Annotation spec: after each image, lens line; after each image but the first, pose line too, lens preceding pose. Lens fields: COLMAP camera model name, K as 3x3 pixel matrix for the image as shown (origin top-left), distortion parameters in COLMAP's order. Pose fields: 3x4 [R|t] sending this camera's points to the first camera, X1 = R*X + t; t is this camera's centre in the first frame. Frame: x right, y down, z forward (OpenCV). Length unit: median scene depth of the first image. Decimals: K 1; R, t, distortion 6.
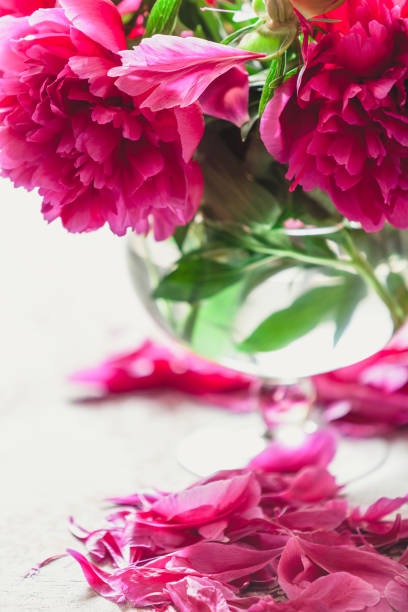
lens RADIAL K [[4011.3, 0, 203.2], [0, 4011.3, 303.9], [0, 0, 1]] dist [-0.030898, 0.000000]
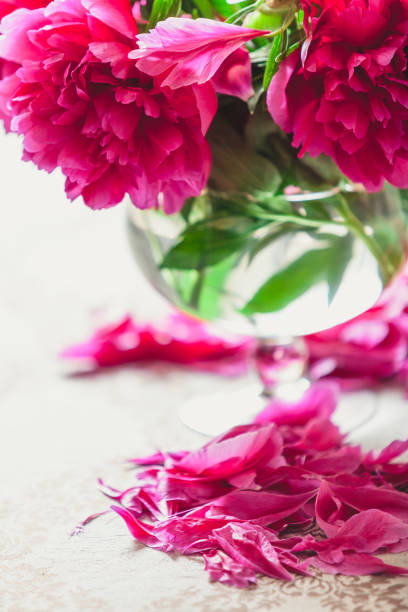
lens RADIAL K [[4011.3, 0, 204.5], [0, 4011.3, 303.8], [0, 0, 1]] dist [-0.030898, 0.000000]
pose [[0.994086, -0.060559, 0.090139, -0.101887], [0.061347, 0.998098, -0.005994, 0.015570], [-0.089604, 0.011489, 0.995911, -0.061708]]
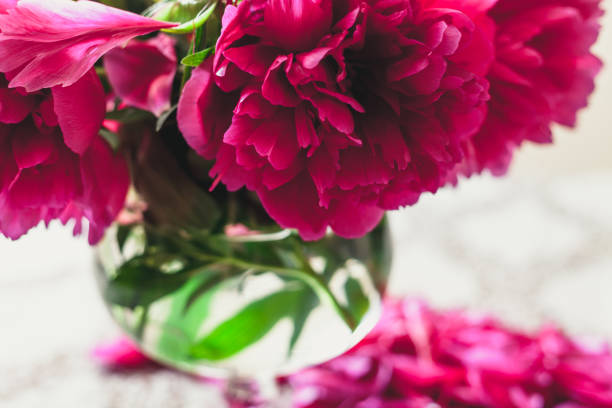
lens RADIAL K [[976.0, 0, 310.7], [0, 976.0, 207.8], [0, 0, 1]] dist [-0.083974, 0.000000]
pose [[0.998593, 0.015367, -0.050752, 0.052980], [-0.017339, 0.999102, -0.038651, -0.017015], [0.050113, 0.039476, 0.997963, 0.797105]]
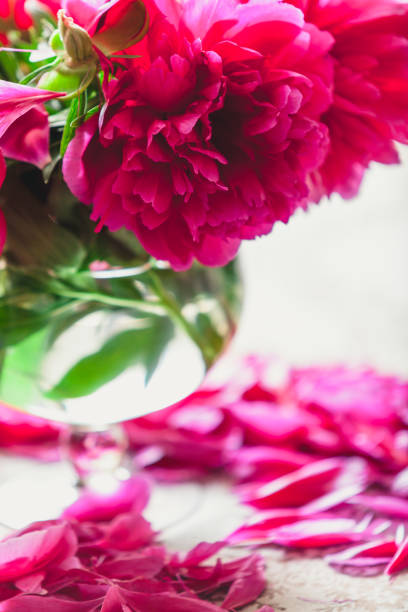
lens RADIAL K [[4011.3, 0, 203.9], [0, 4011.3, 306.3], [0, 0, 1]] dist [-0.030898, 0.000000]
pose [[0.997506, -0.038302, 0.059282, -0.010703], [0.039124, 0.999153, -0.012769, 0.003407], [-0.058743, 0.015056, 0.998160, 0.023595]]
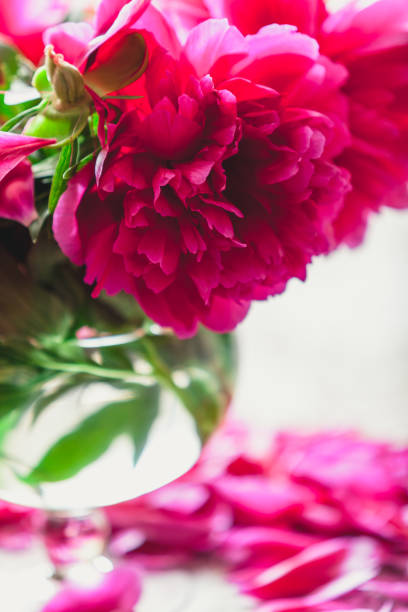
lens RADIAL K [[4011.3, 0, 203.2], [0, 4011.3, 305.9], [0, 0, 1]] dist [-0.030898, 0.000000]
pose [[0.989456, -0.060814, 0.131449, -0.068055], [0.062687, 0.997982, -0.010156, -0.015989], [-0.130567, 0.018289, 0.991271, 0.143421]]
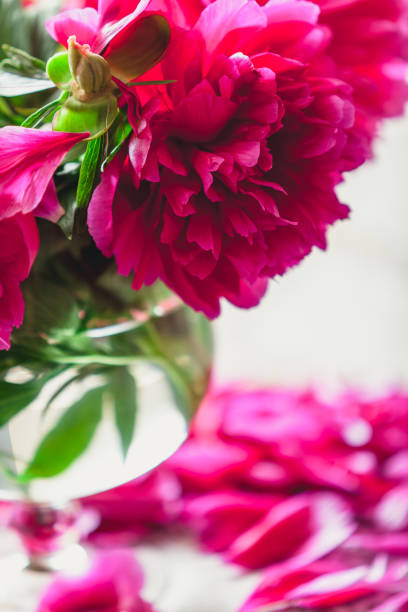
lens RADIAL K [[4011.3, 0, 204.9], [0, 4011.3, 306.7], [0, 0, 1]] dist [-0.030898, 0.000000]
pose [[0.917332, -0.164382, 0.362603, -0.268902], [0.152109, 0.986395, 0.062357, -0.074499], [-0.367920, -0.002046, 0.929855, 0.215027]]
